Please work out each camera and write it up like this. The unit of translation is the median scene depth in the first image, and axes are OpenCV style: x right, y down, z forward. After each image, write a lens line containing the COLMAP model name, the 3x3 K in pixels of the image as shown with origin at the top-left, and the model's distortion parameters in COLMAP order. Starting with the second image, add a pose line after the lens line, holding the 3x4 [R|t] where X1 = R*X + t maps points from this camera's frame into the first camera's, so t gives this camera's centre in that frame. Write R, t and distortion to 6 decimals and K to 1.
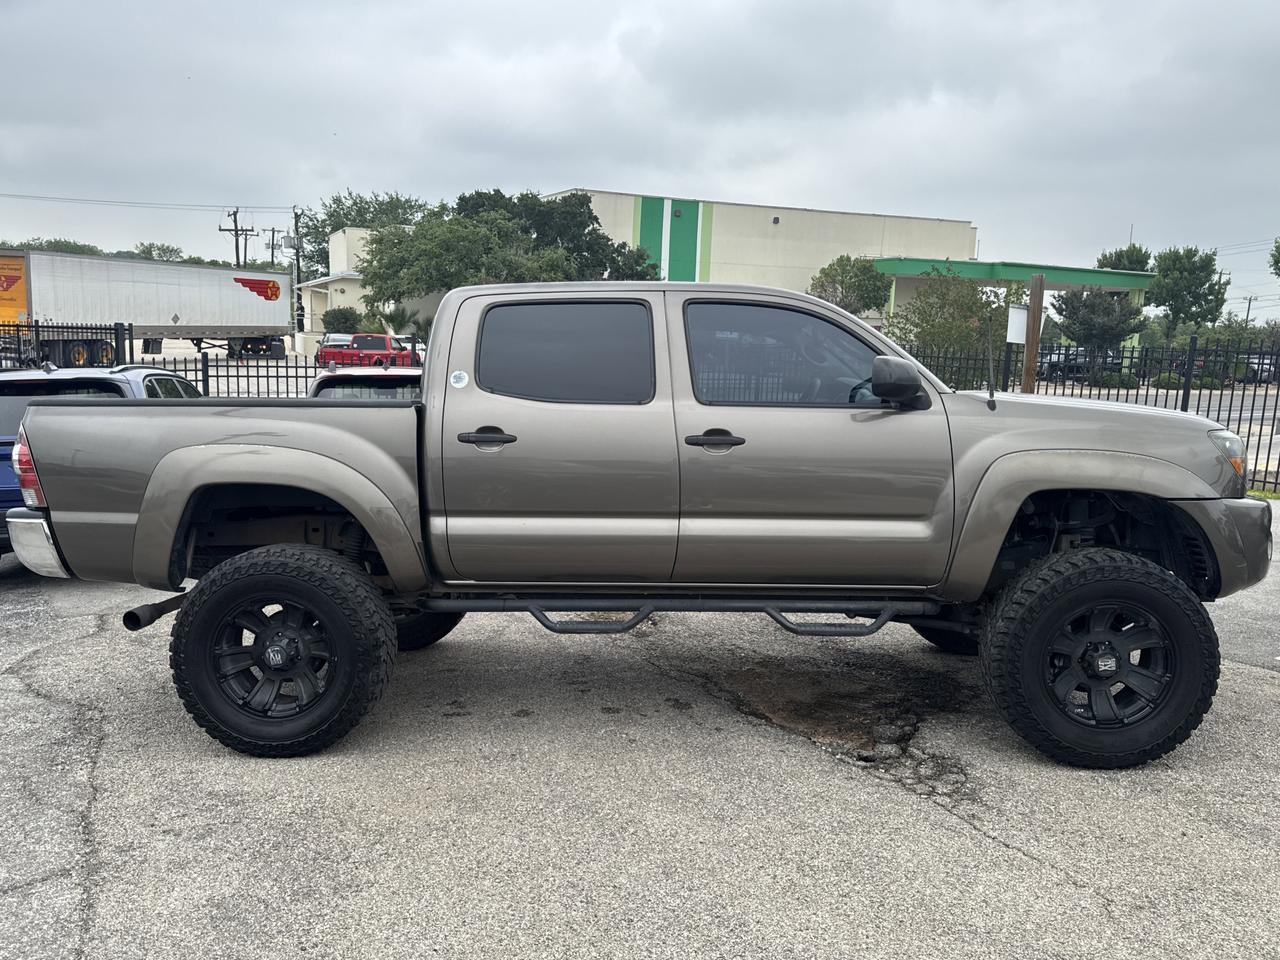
lens RADIAL K [[938.6, 0, 640.0], [0, 938.6, 480.0], [0, 0, 1]] dist [0.061462, 0.000164]
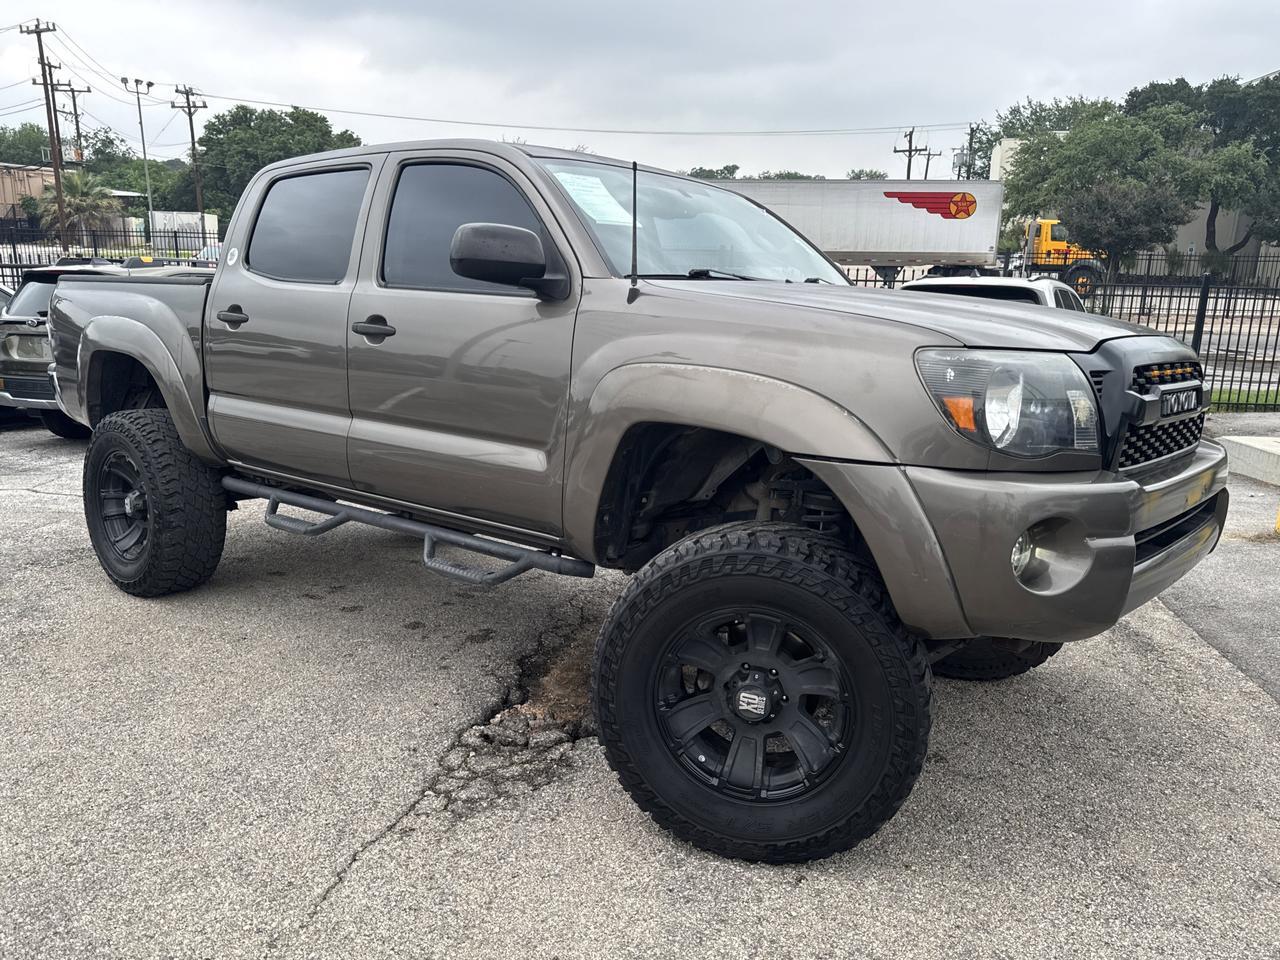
lens RADIAL K [[958.0, 0, 640.0], [0, 958.0, 480.0], [0, 0, 1]] dist [-0.001287, -0.000597]
pose [[0.805669, 0.129259, -0.578091, 0.775539], [-0.082501, 0.990876, 0.106578, -0.018268], [0.586592, -0.038174, 0.808982, 0.432994]]
